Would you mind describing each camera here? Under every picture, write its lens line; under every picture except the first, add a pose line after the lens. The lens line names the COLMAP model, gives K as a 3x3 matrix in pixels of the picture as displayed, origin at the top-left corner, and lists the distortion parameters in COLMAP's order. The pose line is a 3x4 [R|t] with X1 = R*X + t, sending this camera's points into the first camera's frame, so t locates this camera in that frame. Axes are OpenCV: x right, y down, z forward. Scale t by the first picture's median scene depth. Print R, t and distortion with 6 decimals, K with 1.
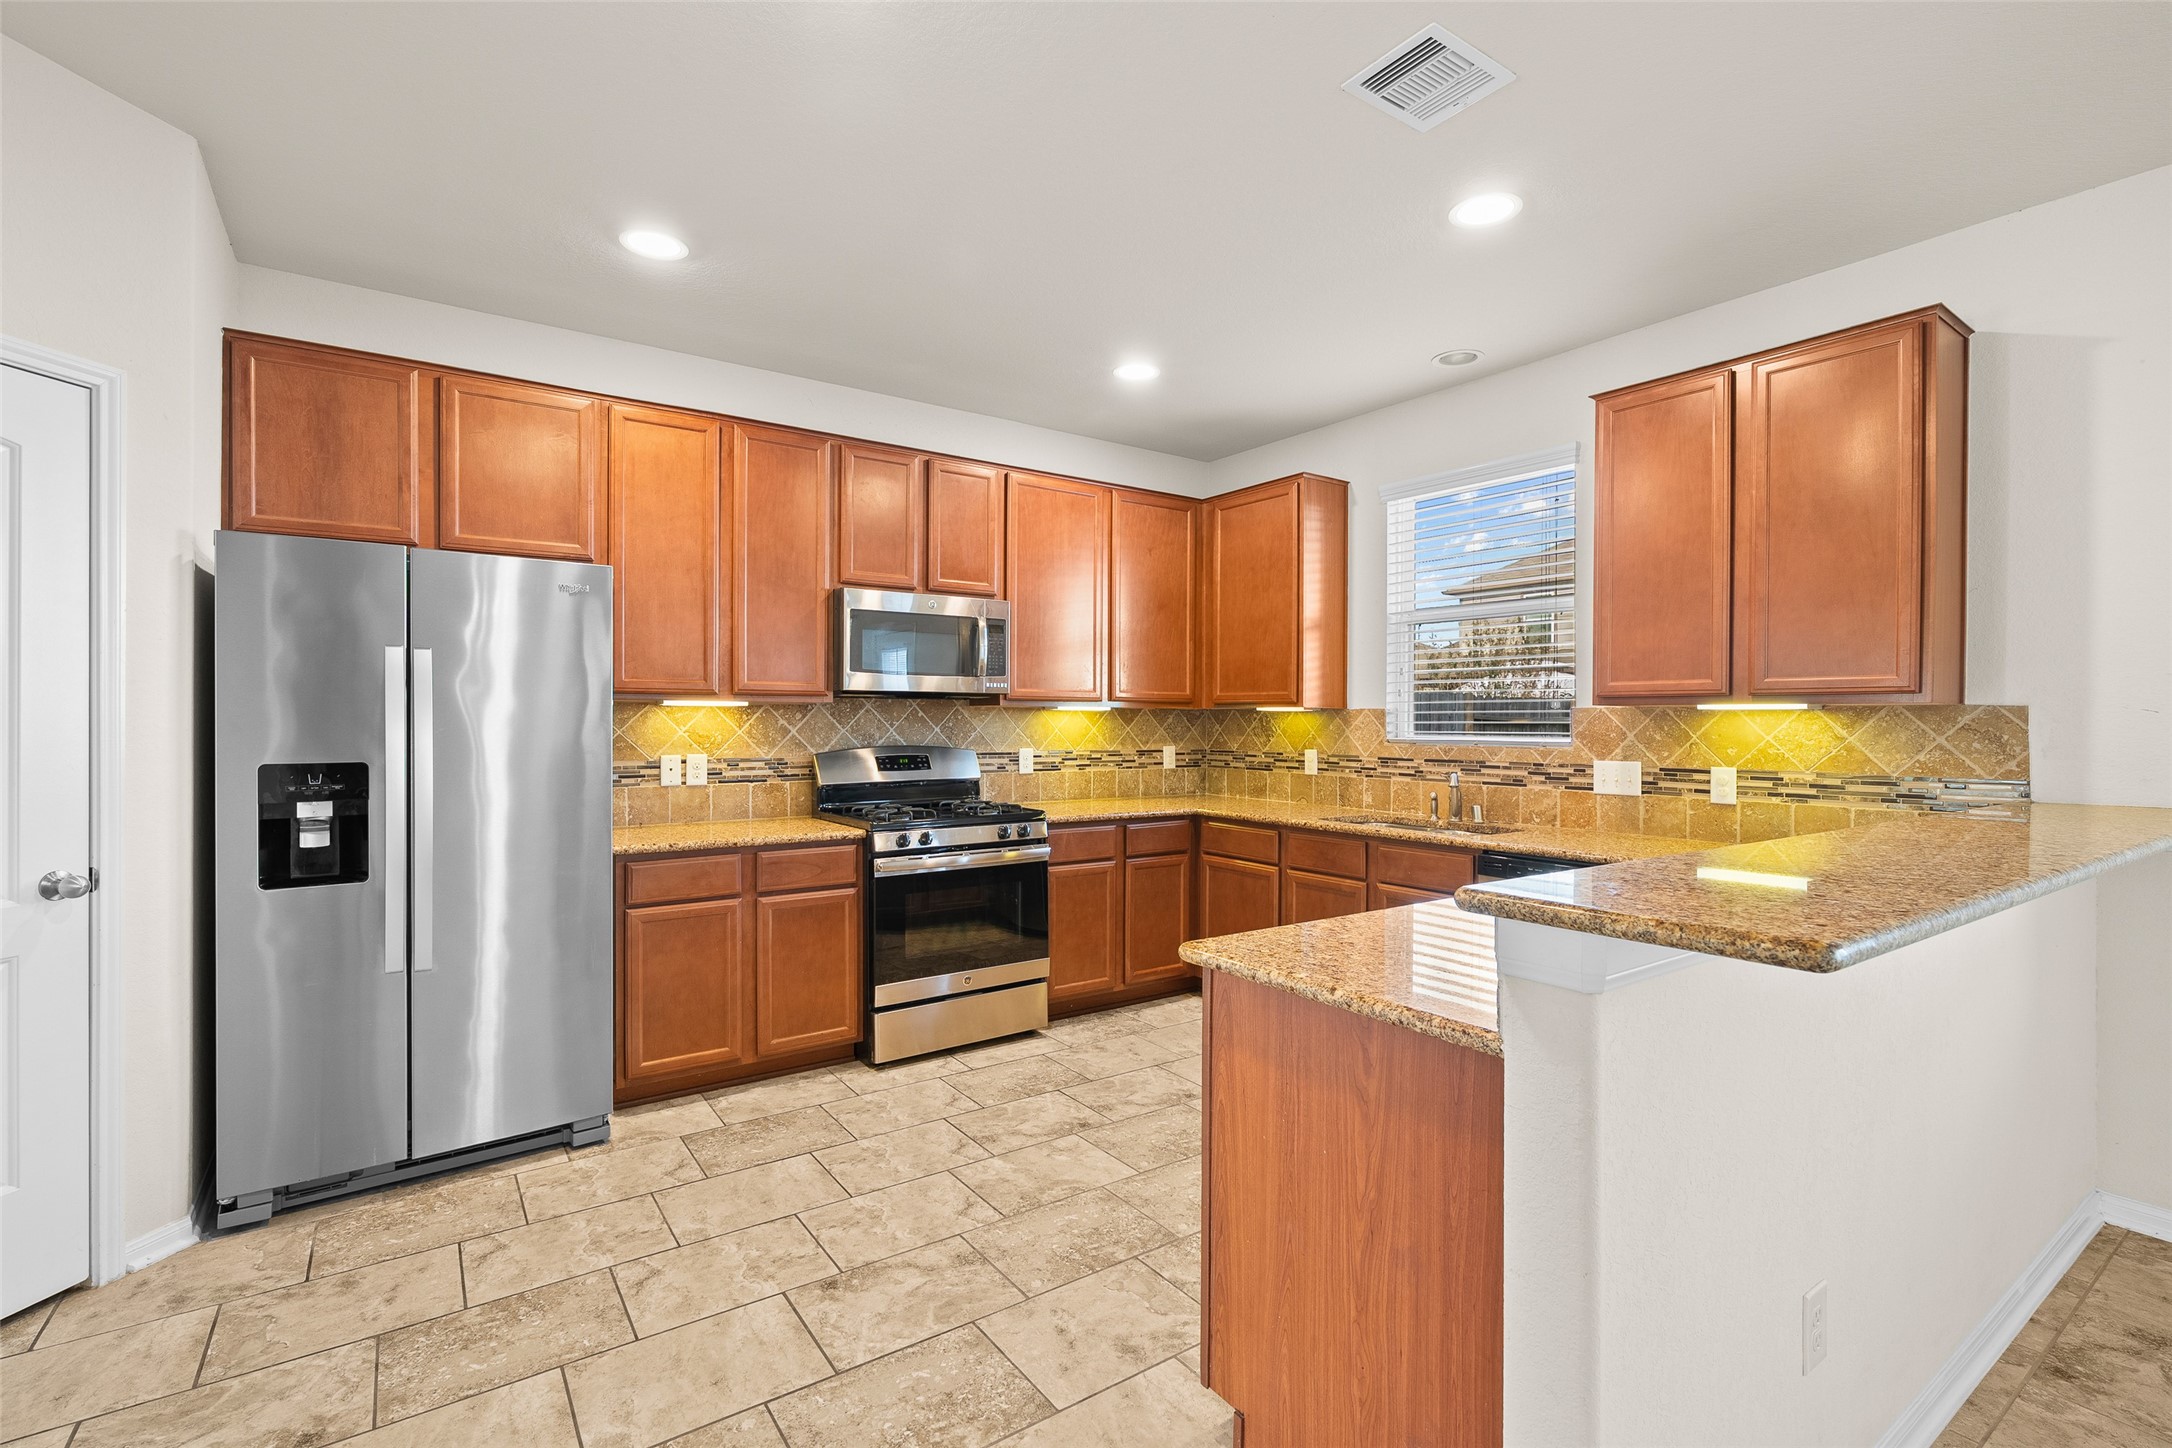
lens RADIAL K [[983.4, 0, 1082.7], [0, 983.4, 721.5], [0, 0, 1]] dist [0.001490, -0.000434]
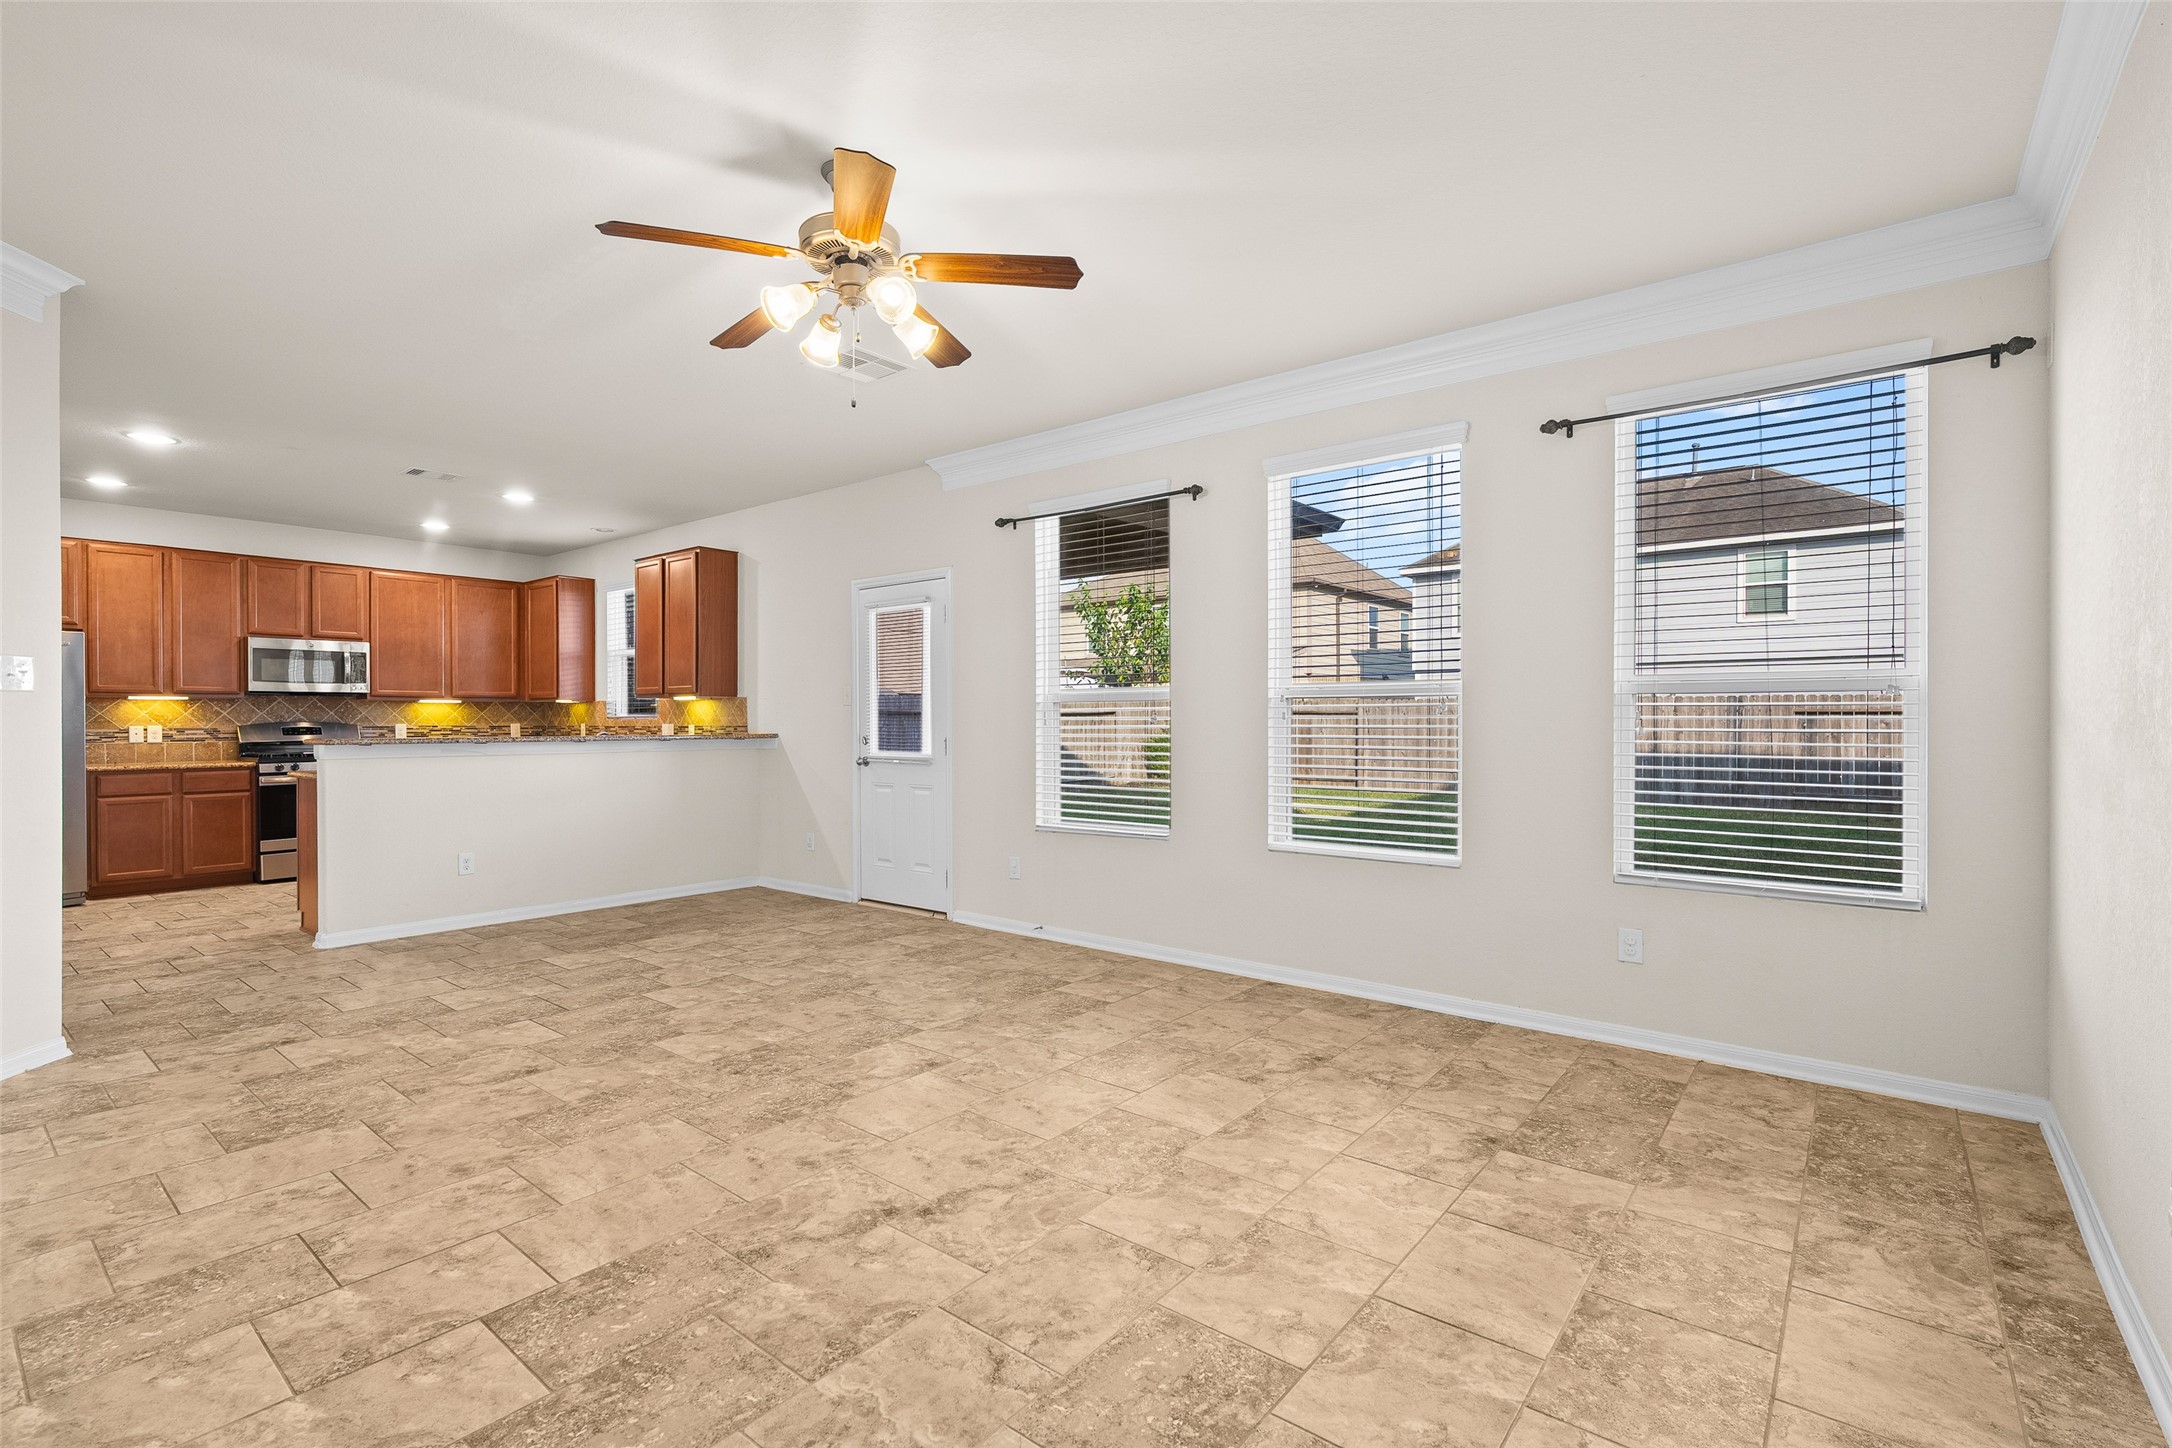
lens RADIAL K [[983.4, 0, 1090.5], [0, 983.4, 721.7], [0, 0, 1]] dist [0.001490, -0.000434]
pose [[0.958082, -0.006659, 0.286416, 0.770475], [0.006722, 0.999977, 0.000763, 0.037084], [-0.286414, 0.001195, 0.958105, -1.286002]]
